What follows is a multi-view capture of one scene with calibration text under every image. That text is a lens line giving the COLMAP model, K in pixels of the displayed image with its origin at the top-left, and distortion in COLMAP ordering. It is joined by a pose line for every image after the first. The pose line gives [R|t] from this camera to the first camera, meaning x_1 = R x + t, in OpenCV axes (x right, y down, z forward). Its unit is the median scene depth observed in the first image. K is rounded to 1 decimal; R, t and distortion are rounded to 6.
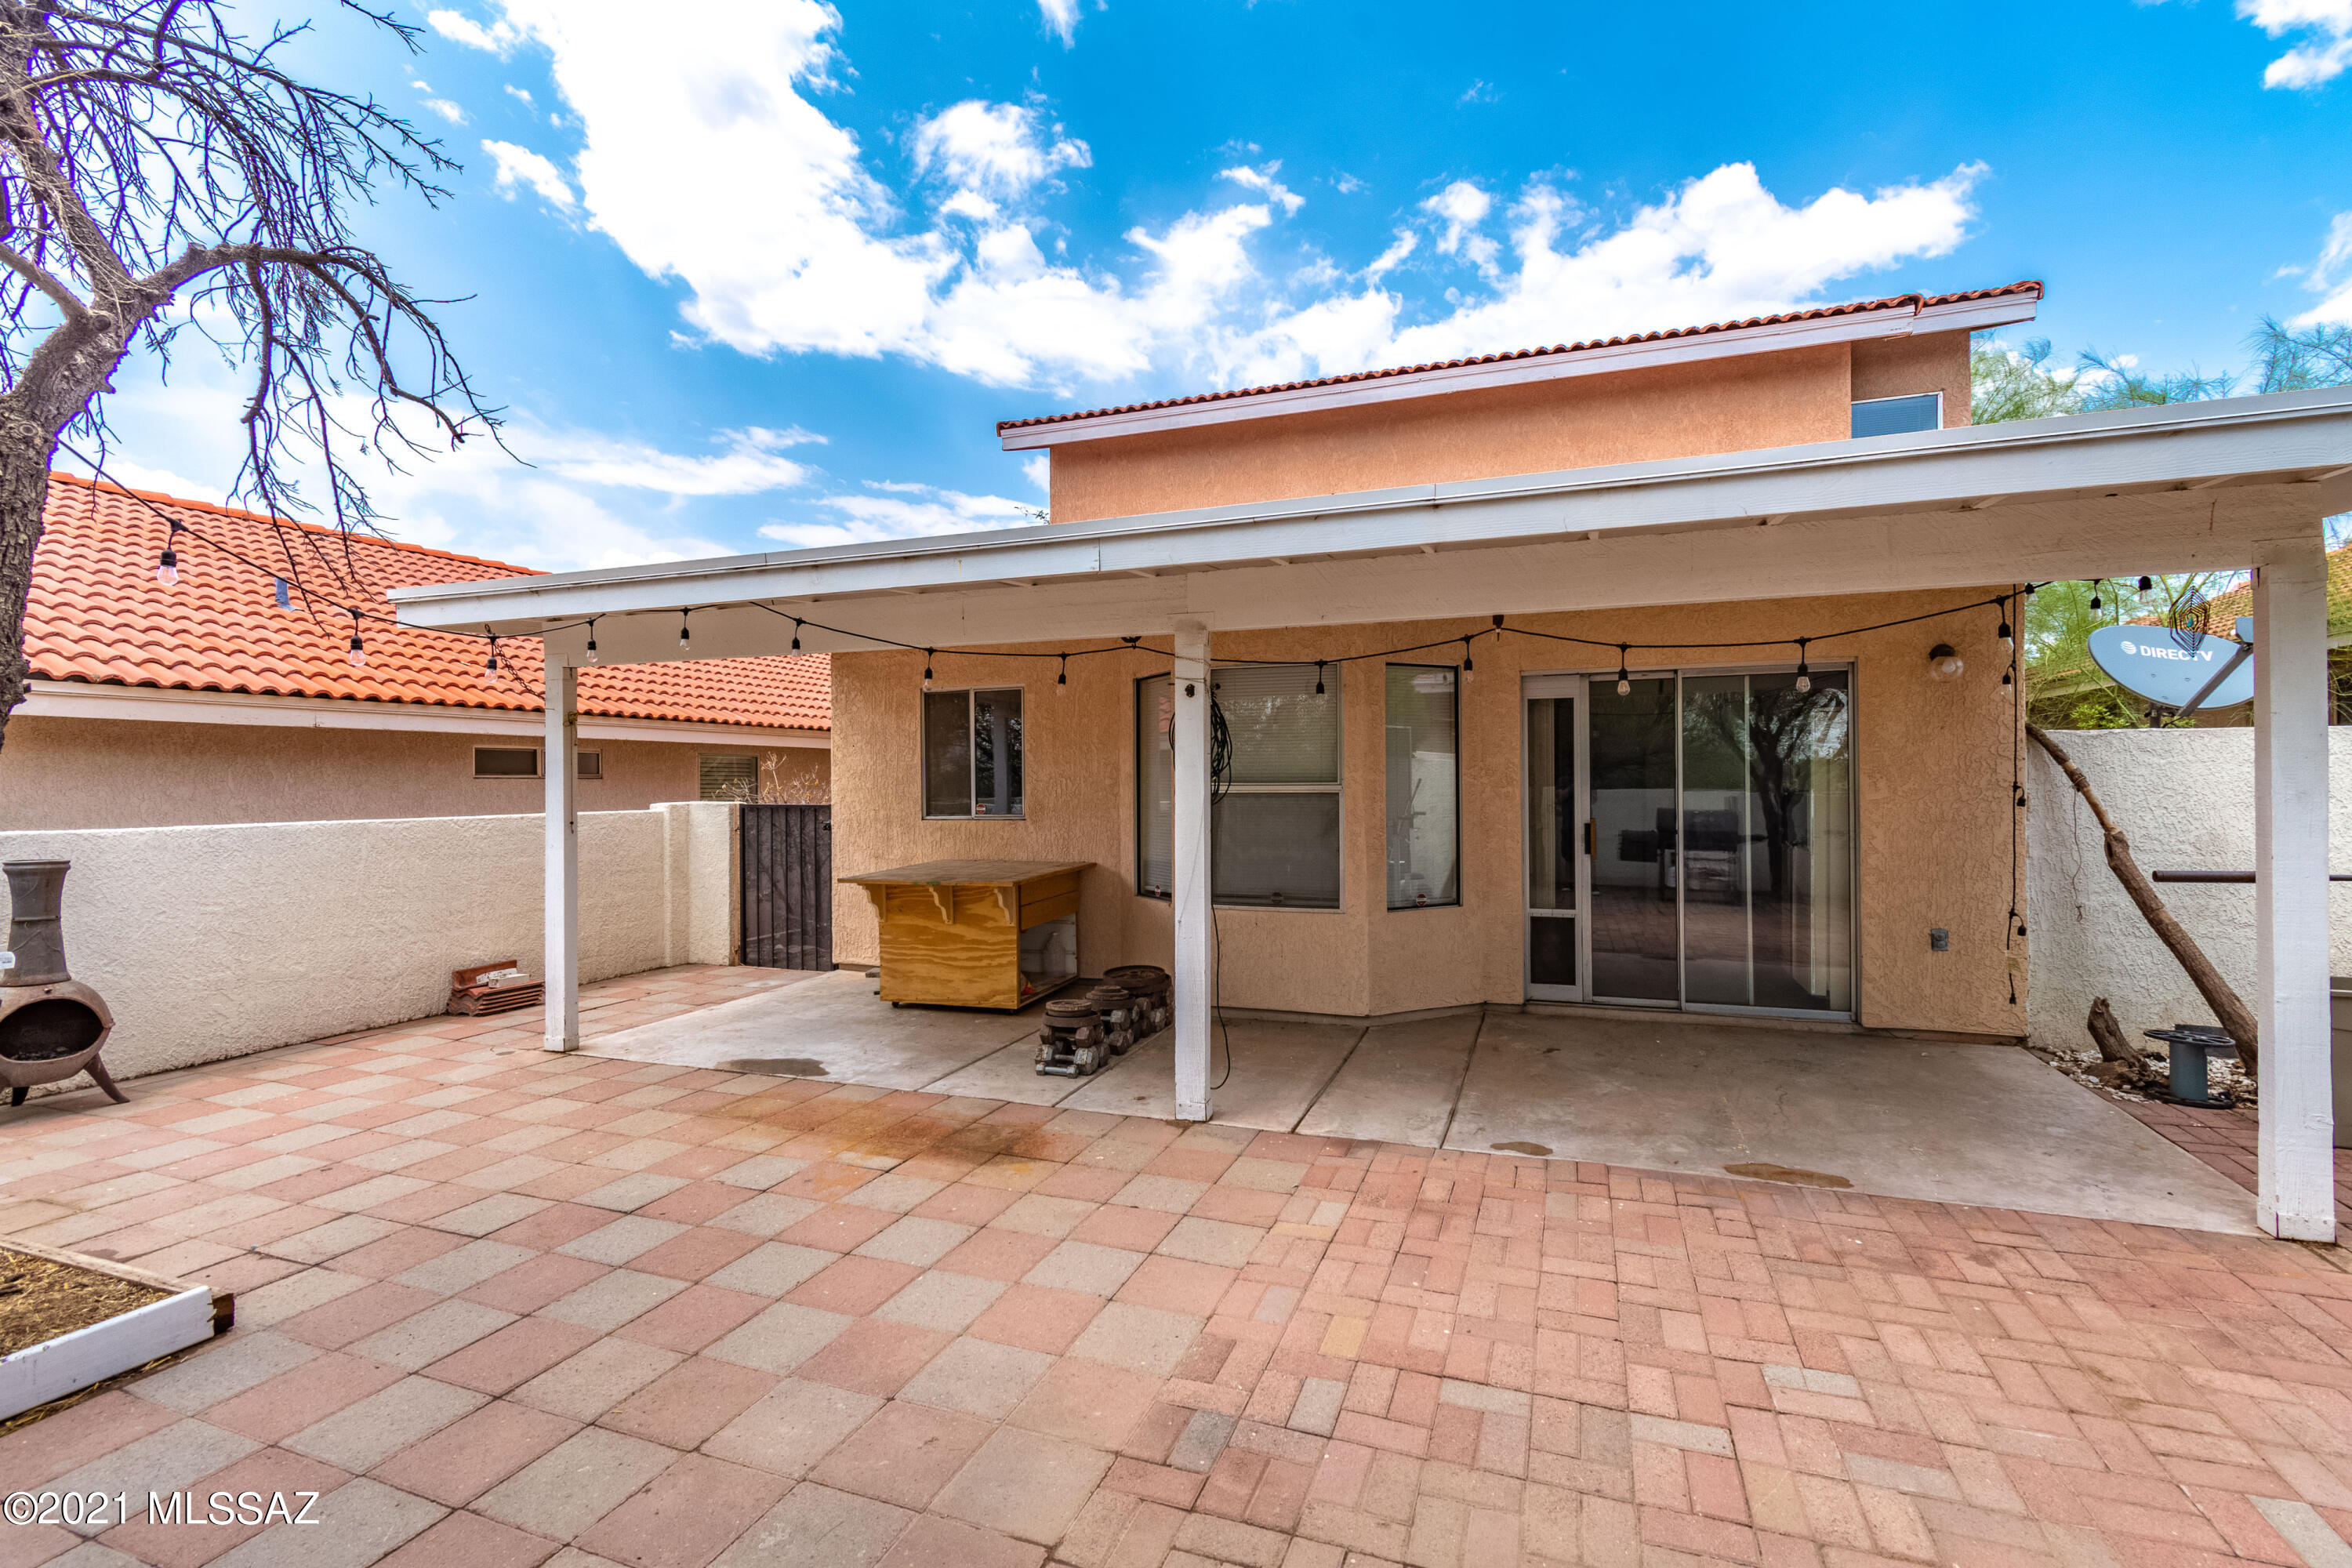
lens RADIAL K [[1053.5, 0, 1186.2], [0, 1053.5, 779.3], [0, 0, 1]] dist [0.003874, -0.001193]
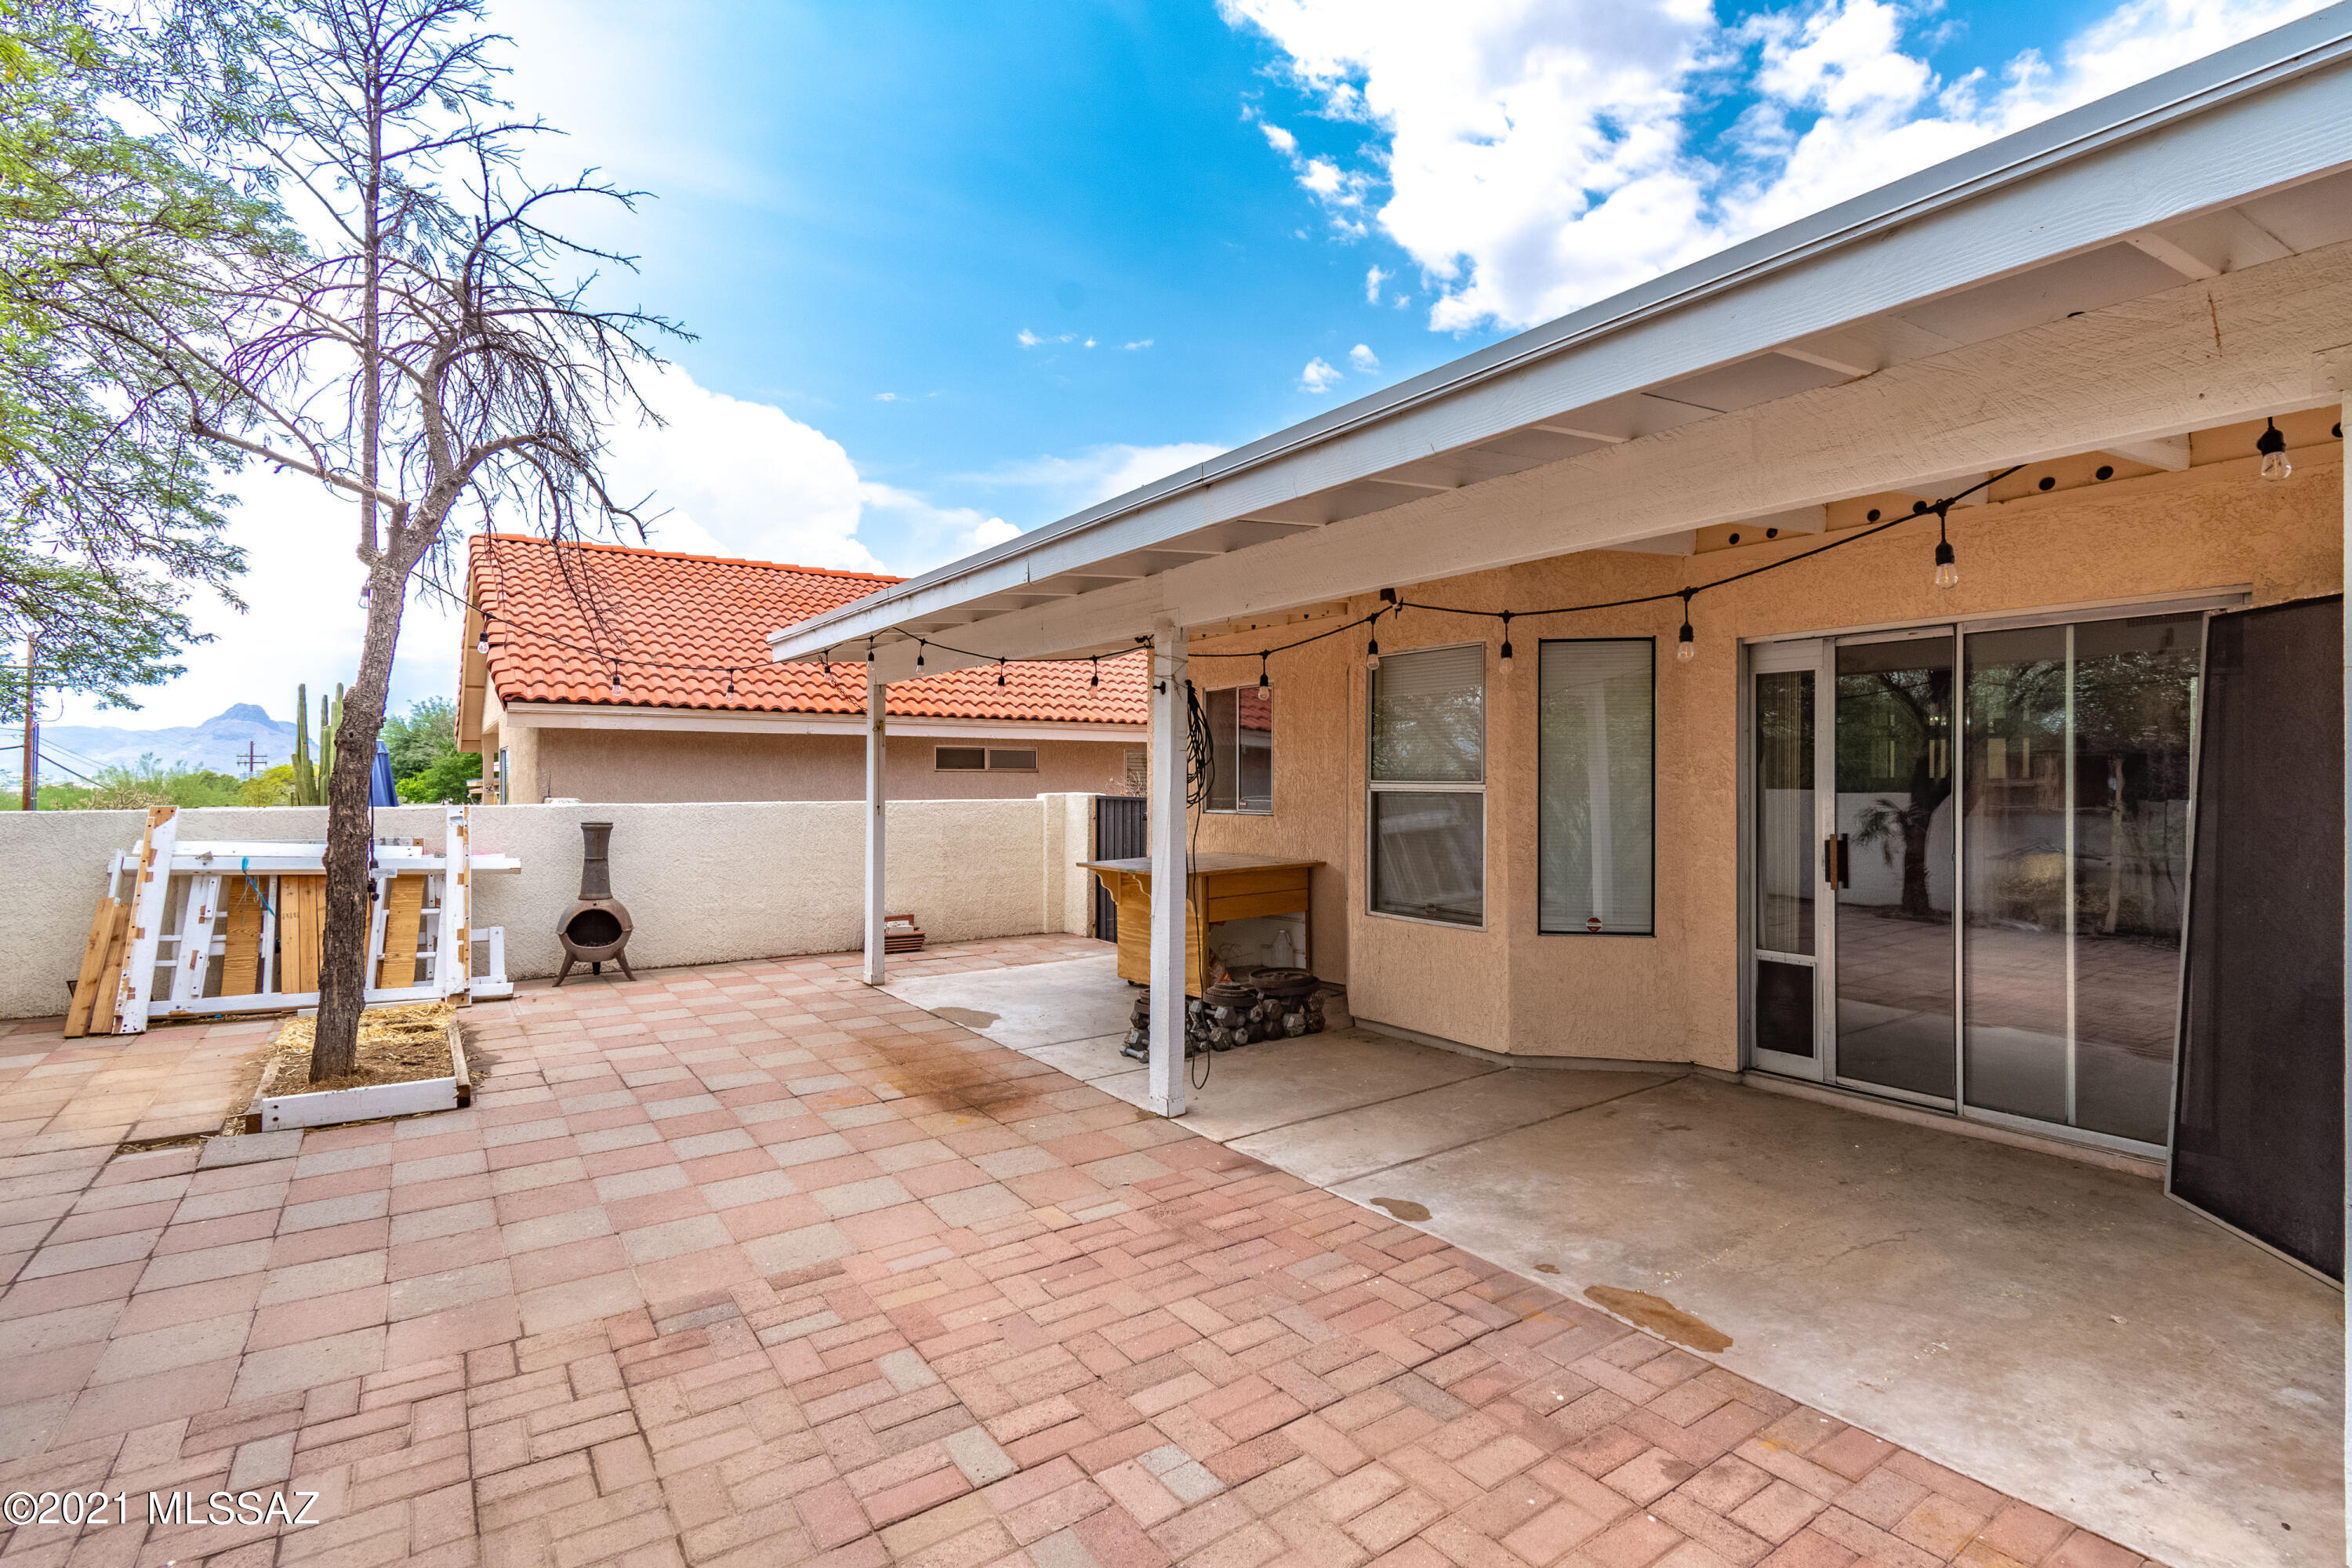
lens RADIAL K [[1111.3, 0, 1175.0], [0, 1111.3, 784.5], [0, 0, 1]] dist [0.004696, -0.003115]
pose [[0.816189, 0.011238, -0.577675, 0.685236], [-0.005692, 0.999919, 0.011409, -0.004880], [0.577757, -0.006024, 0.816187, 0.155439]]
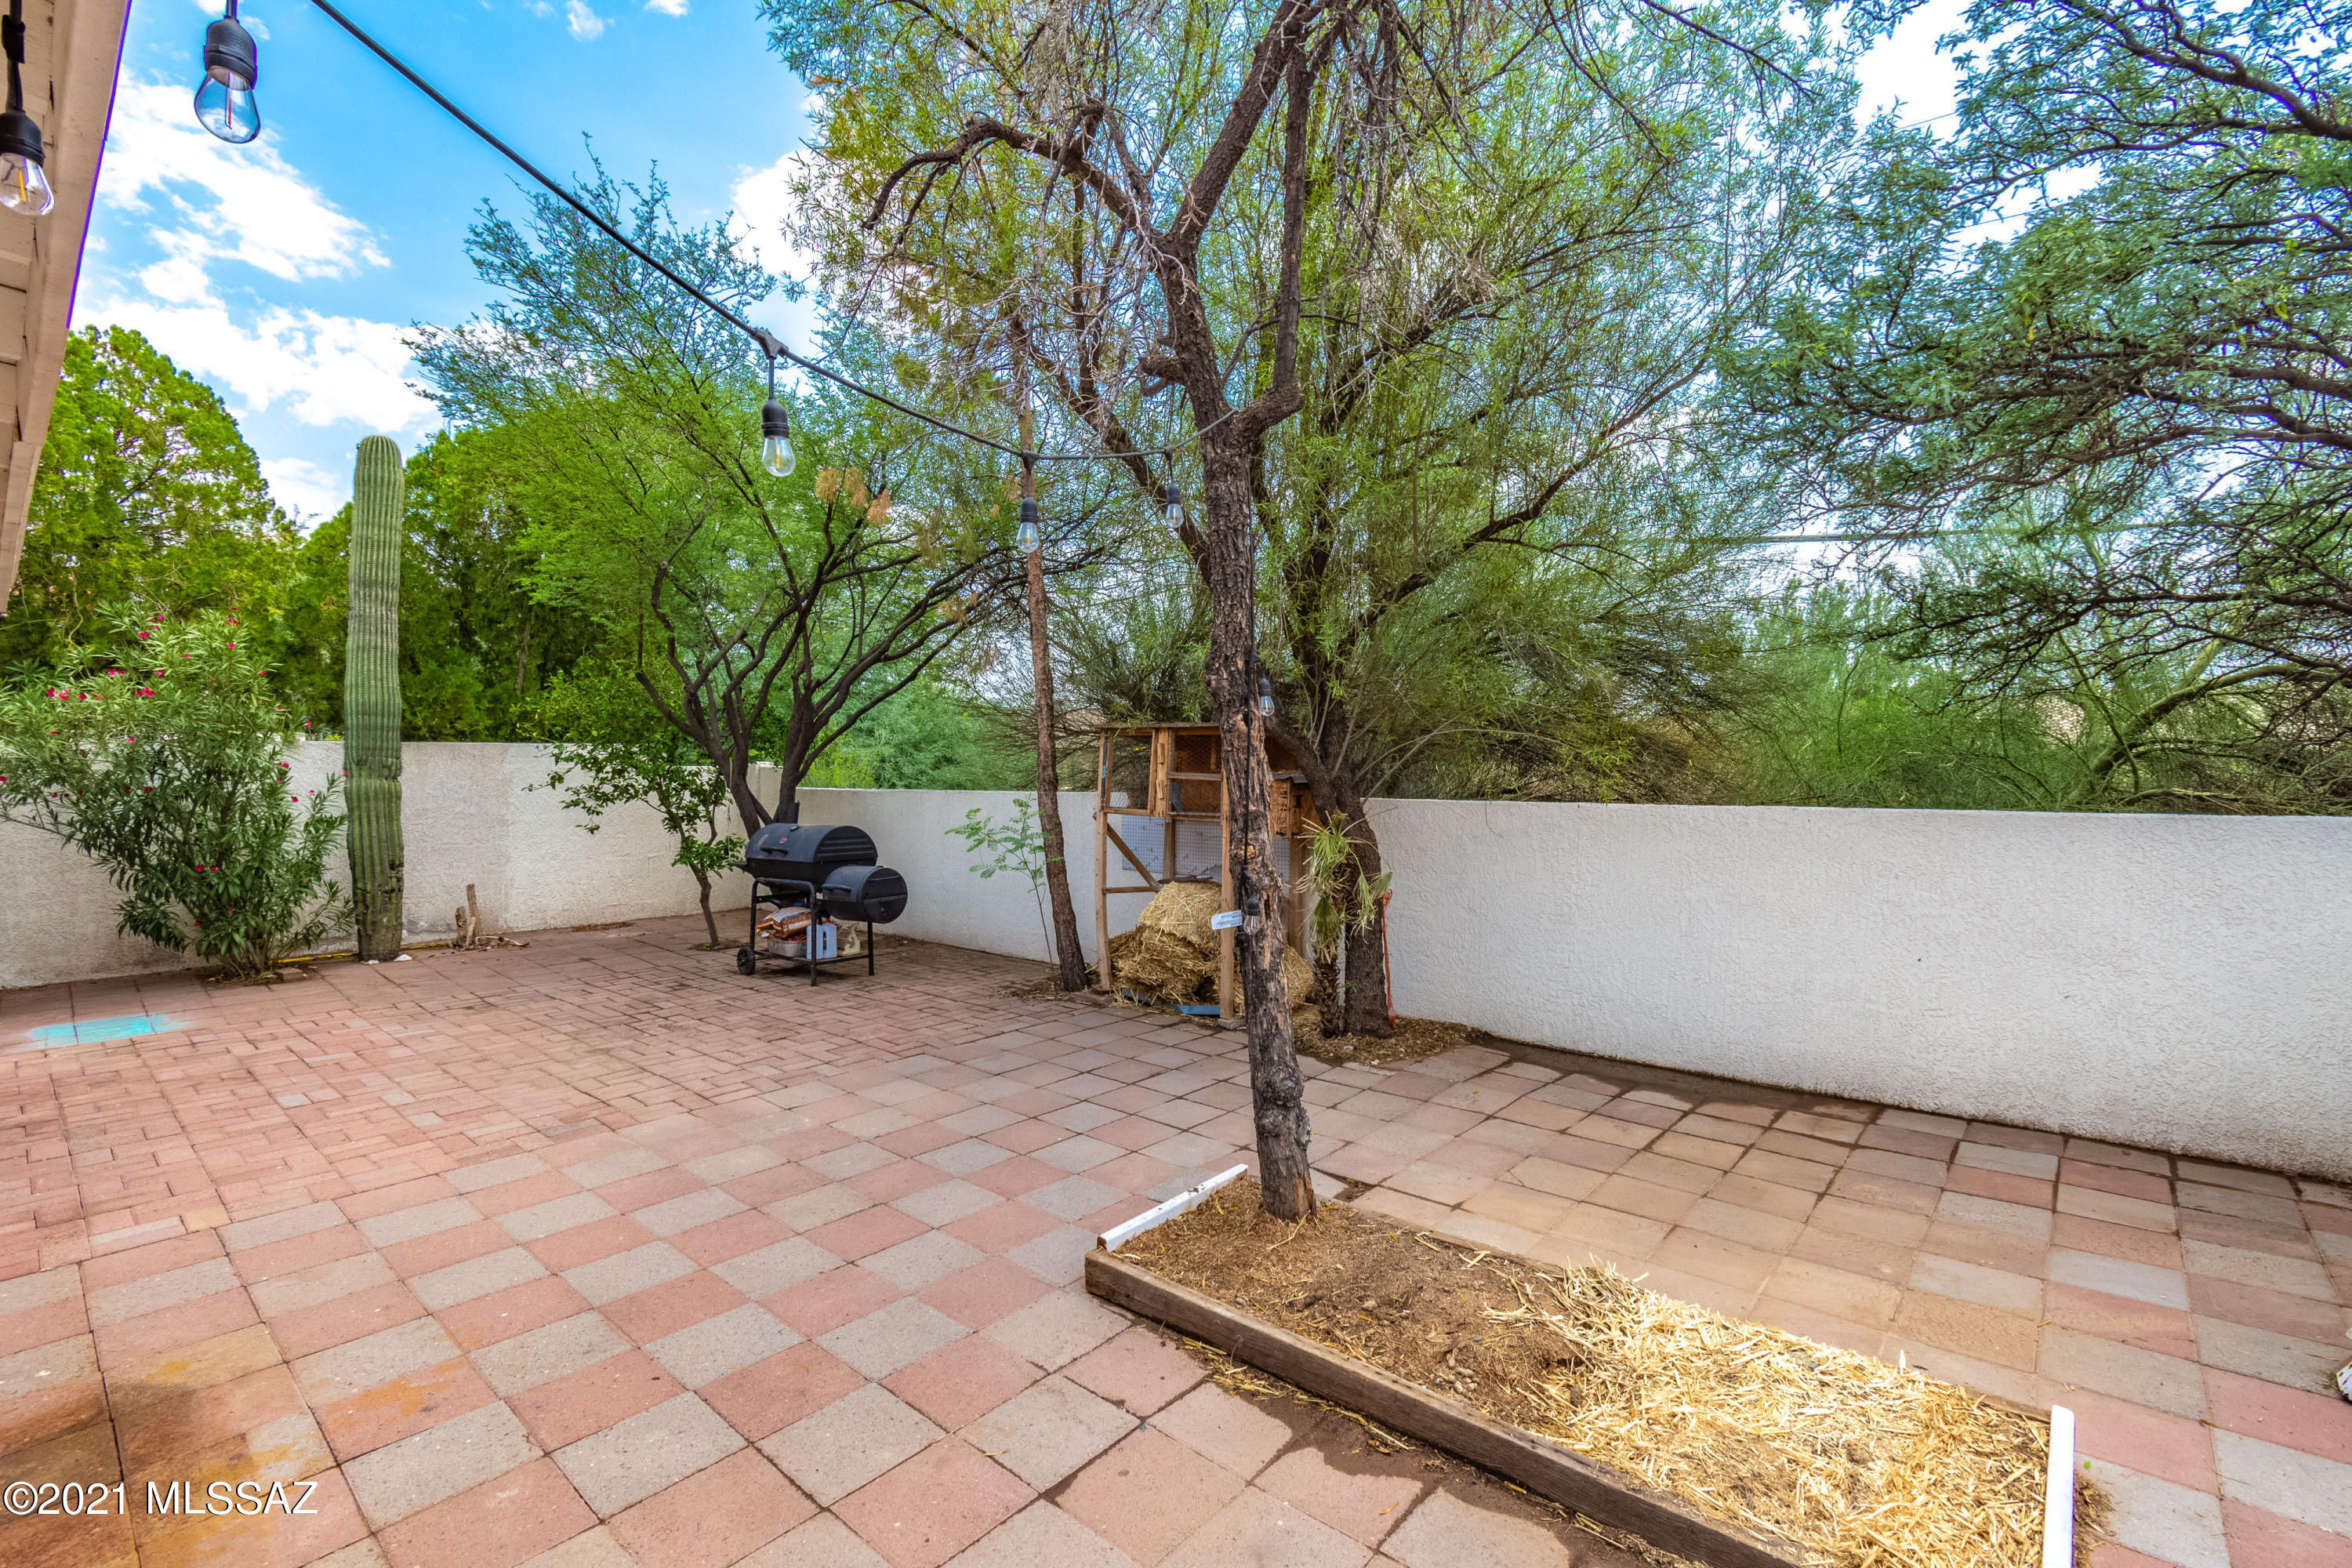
lens RADIAL K [[1053.5, 0, 1185.8], [0, 1053.5, 776.0], [0, 0, 1]] dist [0.003874, -0.001193]
pose [[-0.933783, 0.012306, 0.357627, -0.948041], [0.017527, 0.999782, 0.011363, 0.004695], [-0.357409, 0.016879, -0.933795, 1.330689]]
